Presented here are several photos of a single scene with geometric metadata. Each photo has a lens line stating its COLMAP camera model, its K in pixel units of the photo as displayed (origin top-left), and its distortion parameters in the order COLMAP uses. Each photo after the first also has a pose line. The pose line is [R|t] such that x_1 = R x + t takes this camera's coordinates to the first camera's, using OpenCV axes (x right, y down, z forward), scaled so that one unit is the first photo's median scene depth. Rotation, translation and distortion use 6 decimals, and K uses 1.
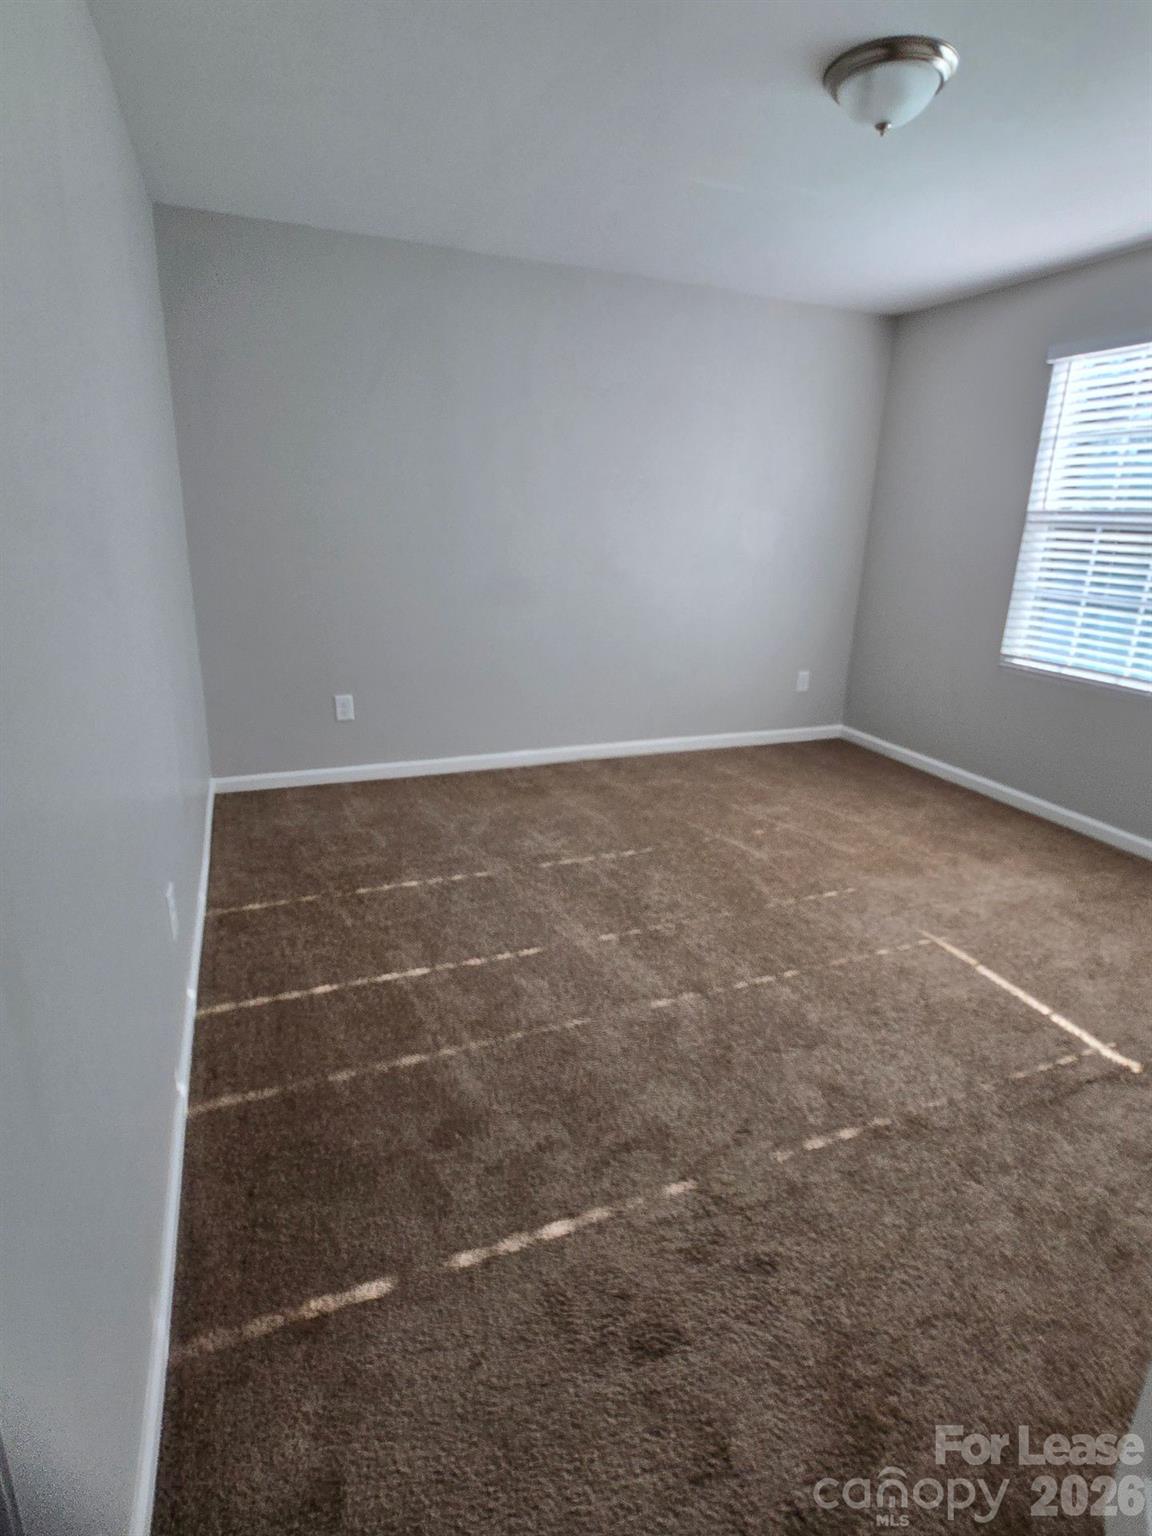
lens RADIAL K [[803.6, 0, 571.1], [0, 803.6, 759.7], [0, 0, 1]] dist [-0.007372, 0.002520]
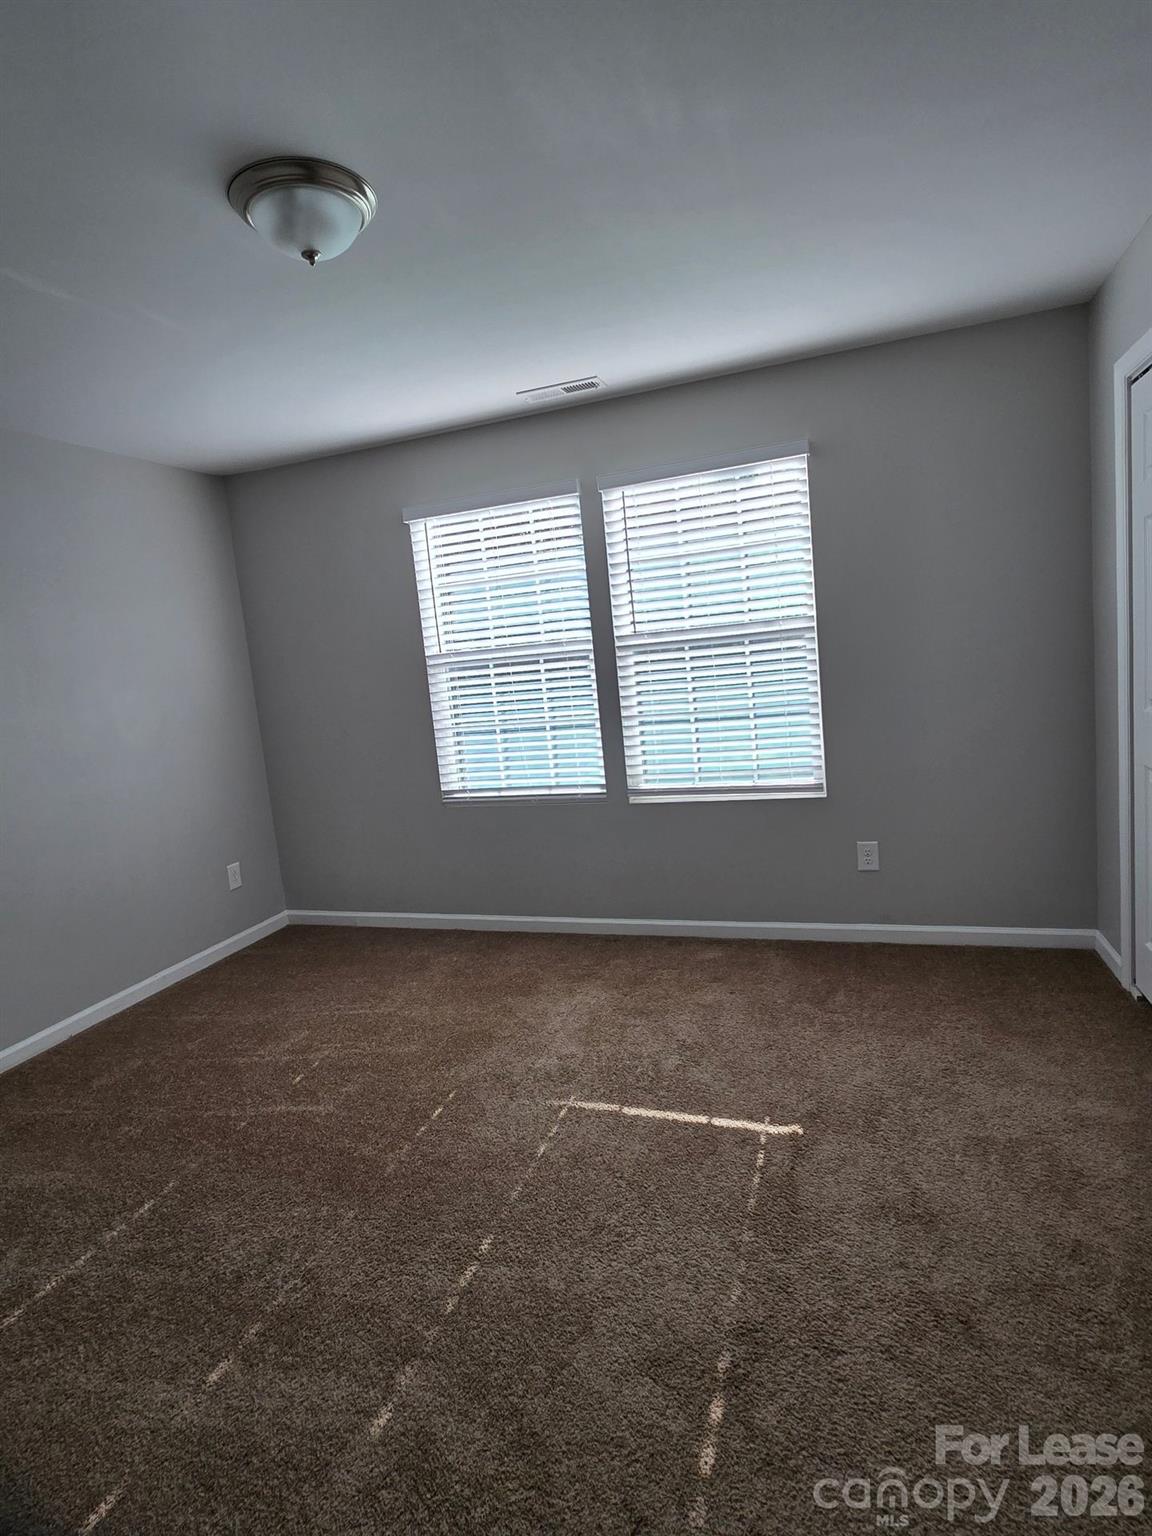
lens RADIAL K [[803.6, 0, 574.7], [0, 803.6, 762.7], [0, 0, 1]] dist [-0.007372, 0.002520]
pose [[0.643685, -0.196543, 0.739622, -0.125397], [0.332155, 0.942433, -0.038634, -0.092592], [-0.689451, 0.270538, 0.671912, 0.248447]]
